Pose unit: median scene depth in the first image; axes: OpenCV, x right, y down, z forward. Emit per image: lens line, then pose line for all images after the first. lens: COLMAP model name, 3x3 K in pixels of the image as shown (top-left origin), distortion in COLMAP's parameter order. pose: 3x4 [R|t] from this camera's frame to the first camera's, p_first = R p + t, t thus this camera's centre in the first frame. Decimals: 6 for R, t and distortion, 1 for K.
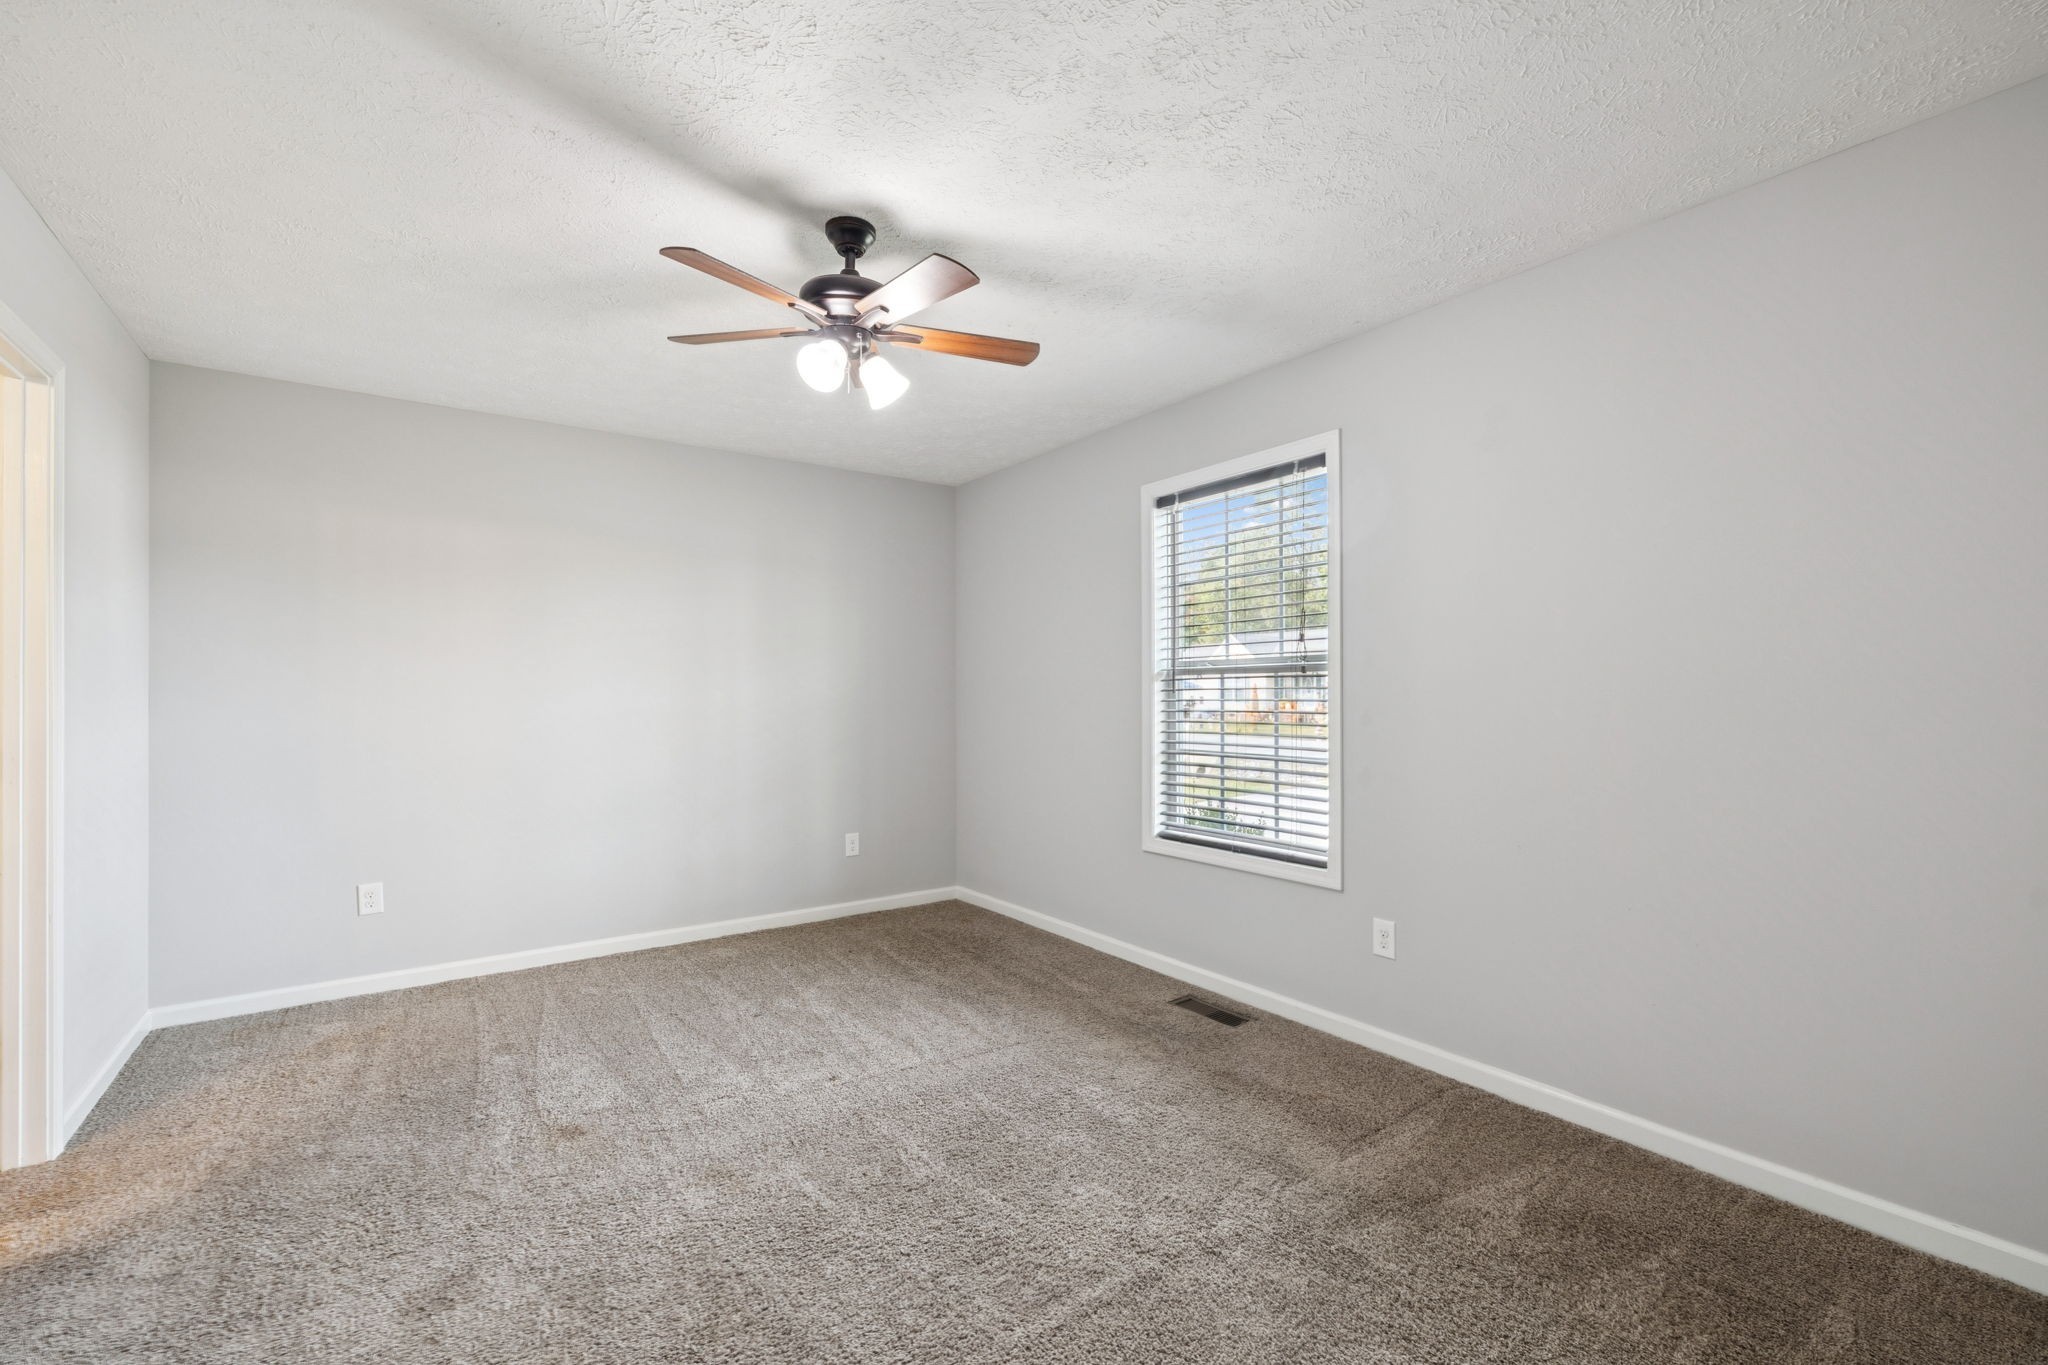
lens RADIAL K [[882.7, 0, 1016.6], [0, 882.7, 684.1], [0, 0, 1]] dist [-0.002815, -0.000081]
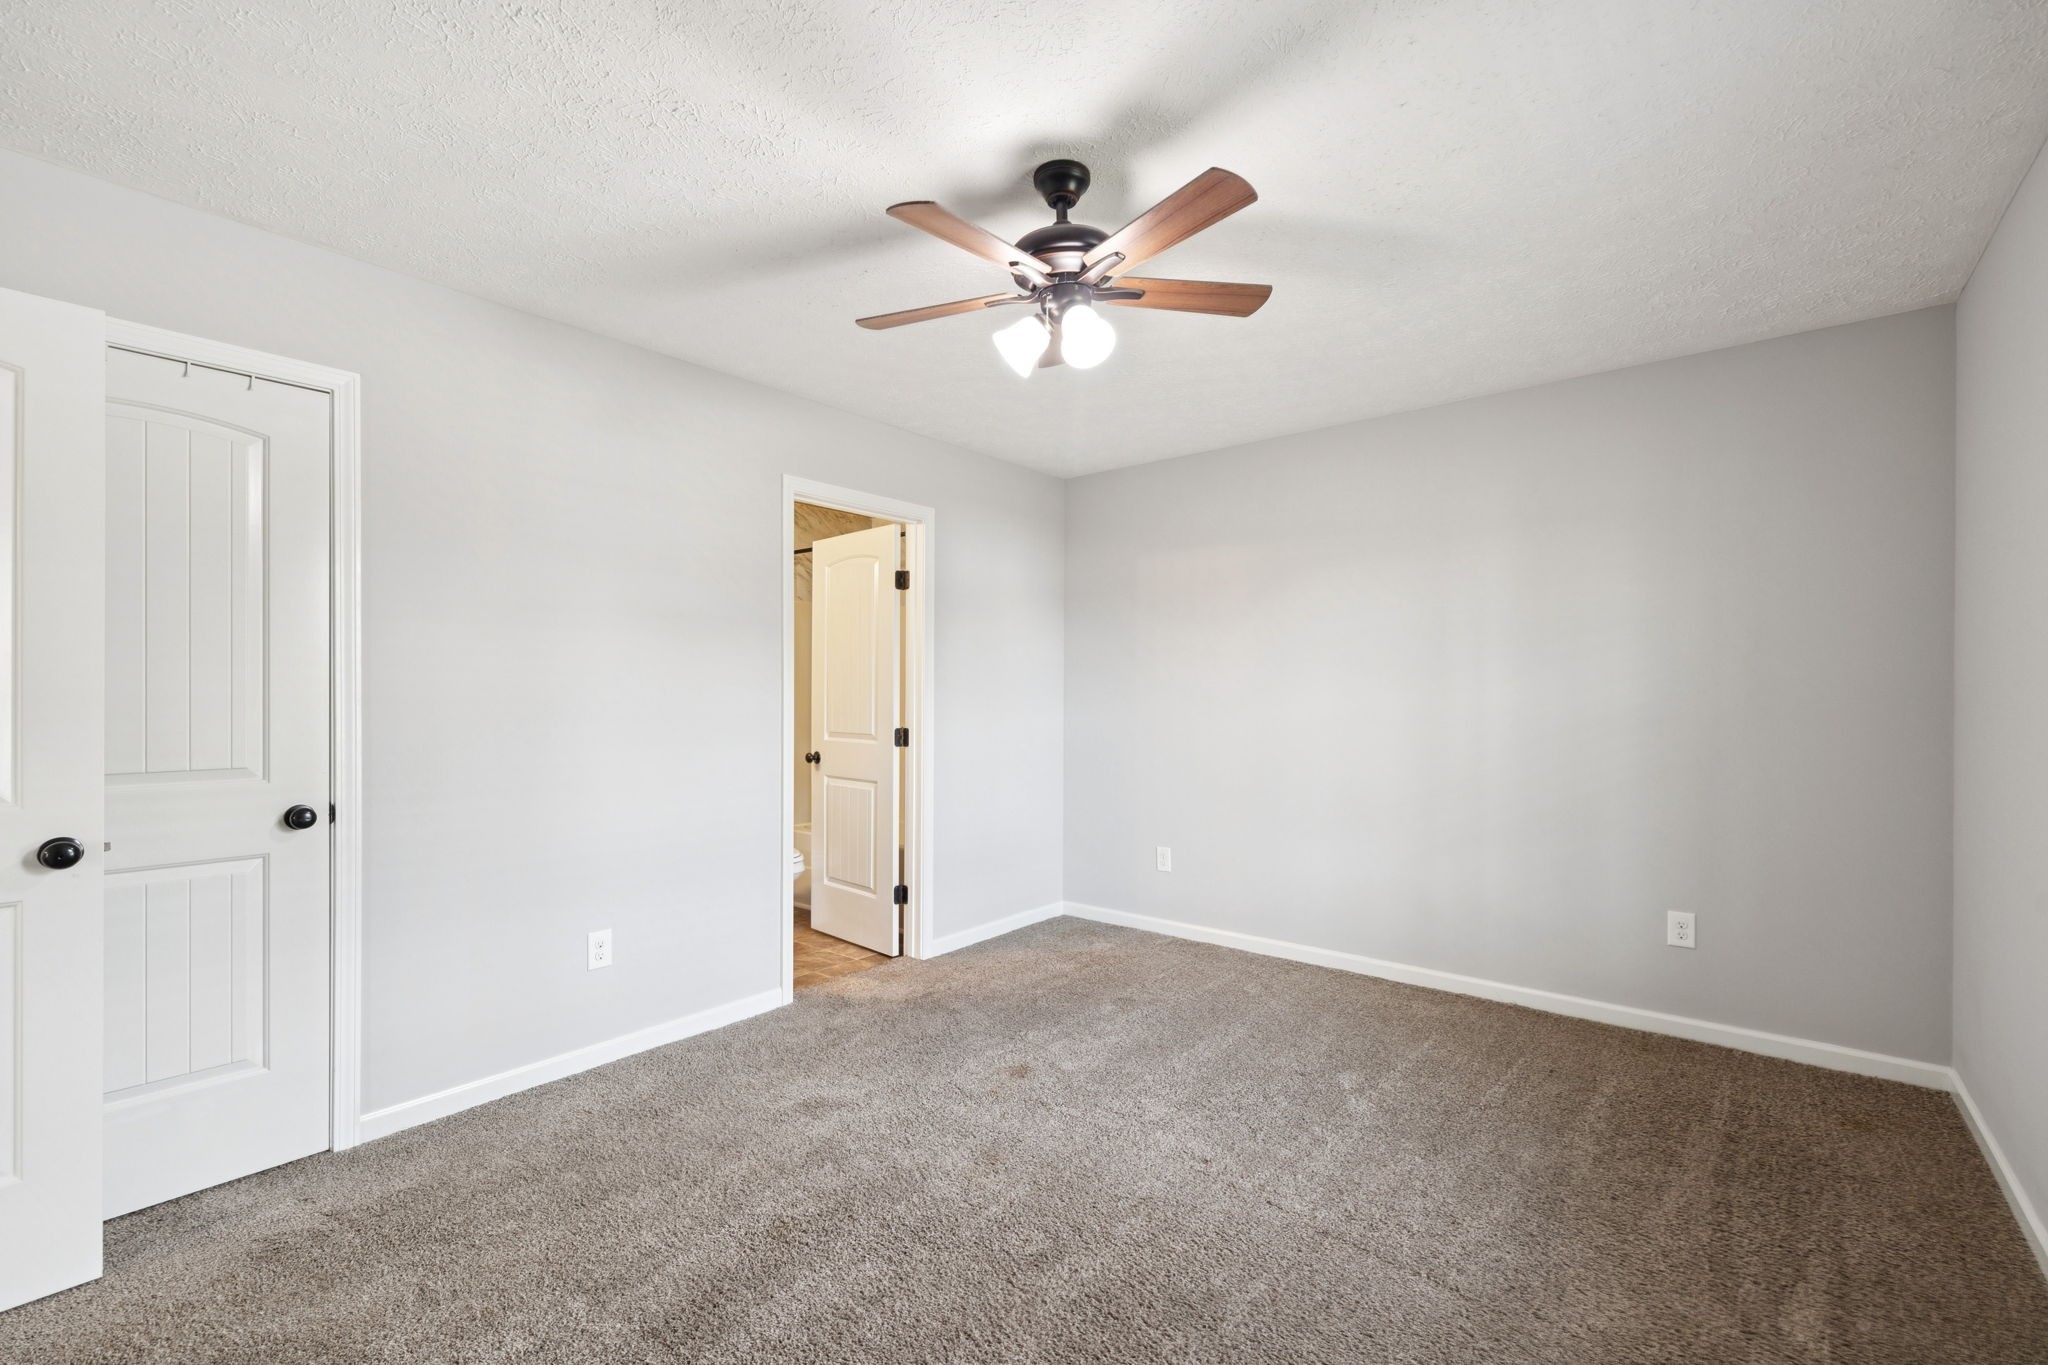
lens RADIAL K [[882.7, 0, 1017.4], [0, 882.7, 685.9], [0, 0, 1]] dist [-0.002815, -0.000081]
pose [[0.245626, -0.003569, -0.969358, 0.473441], [0.009089, 0.999958, -0.001379, -0.002725], [0.969322, -0.008471, 0.245648, 0.531748]]
